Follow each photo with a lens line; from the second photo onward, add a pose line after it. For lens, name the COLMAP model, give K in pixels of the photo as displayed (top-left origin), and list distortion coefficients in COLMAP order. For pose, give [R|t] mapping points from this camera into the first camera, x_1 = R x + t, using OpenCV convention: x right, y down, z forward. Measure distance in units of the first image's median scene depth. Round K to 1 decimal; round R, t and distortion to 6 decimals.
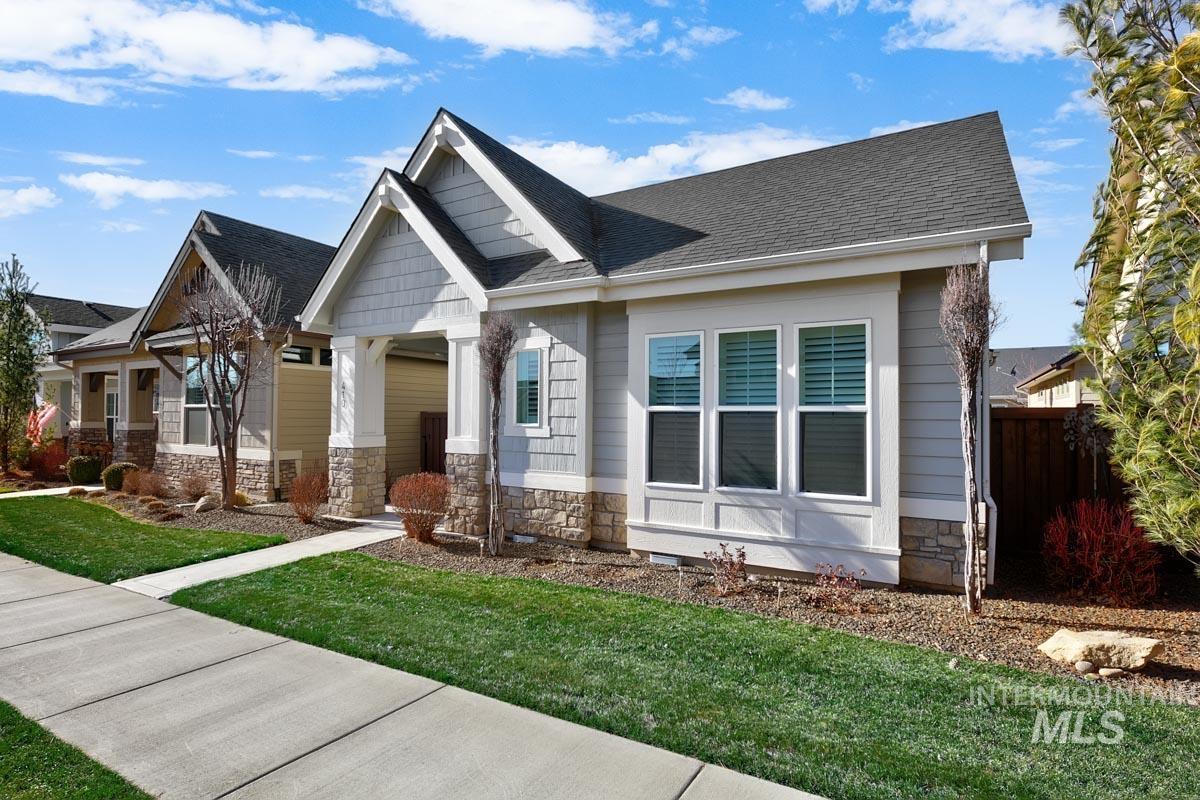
lens RADIAL K [[637.7, 0, 607.3], [0, 637.7, 408.3], [0, 0, 1]] dist [0.000582, -0.000395]
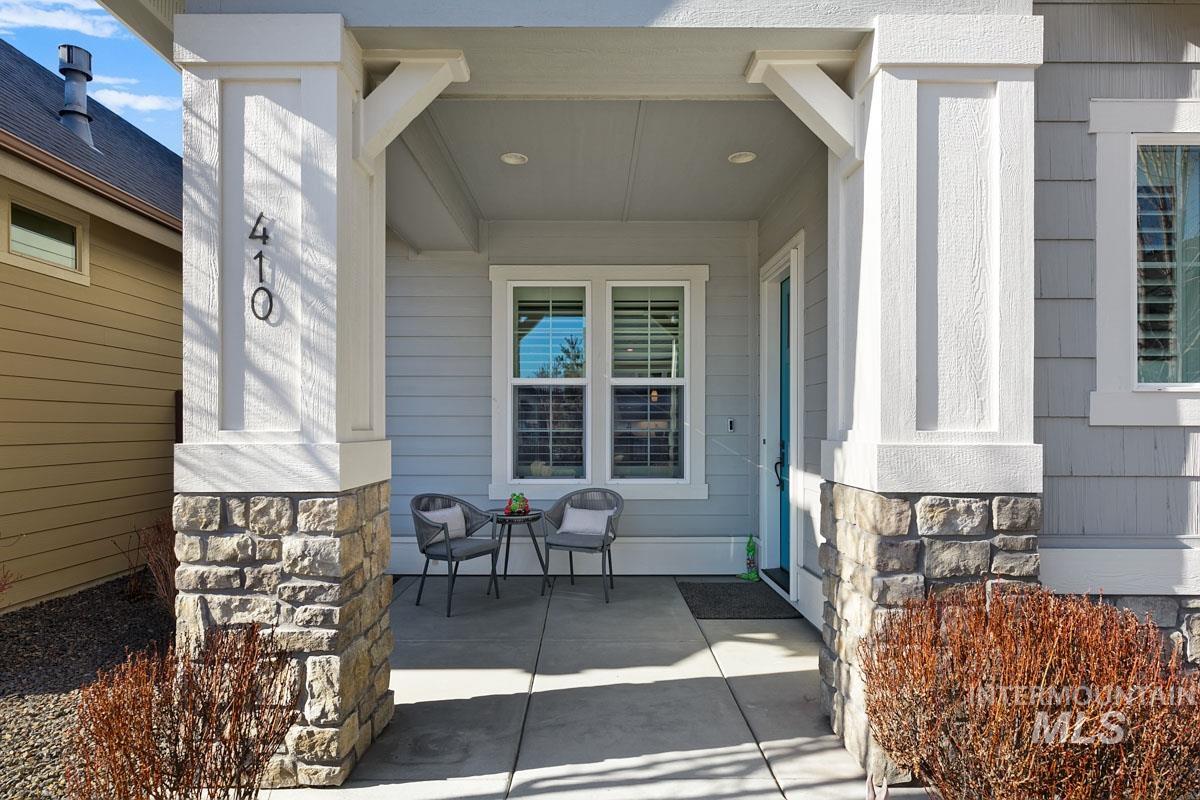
lens RADIAL K [[637.7, 0, 607.3], [0, 637.7, 408.3], [0, 0, 1]] dist [0.000582, -0.000395]
pose [[0.839685, -0.009629, 0.542989, -0.432737], [-0.007160, 0.999560, 0.028796, 0.023523], [-0.543027, -0.028067, 0.839246, 0.732439]]
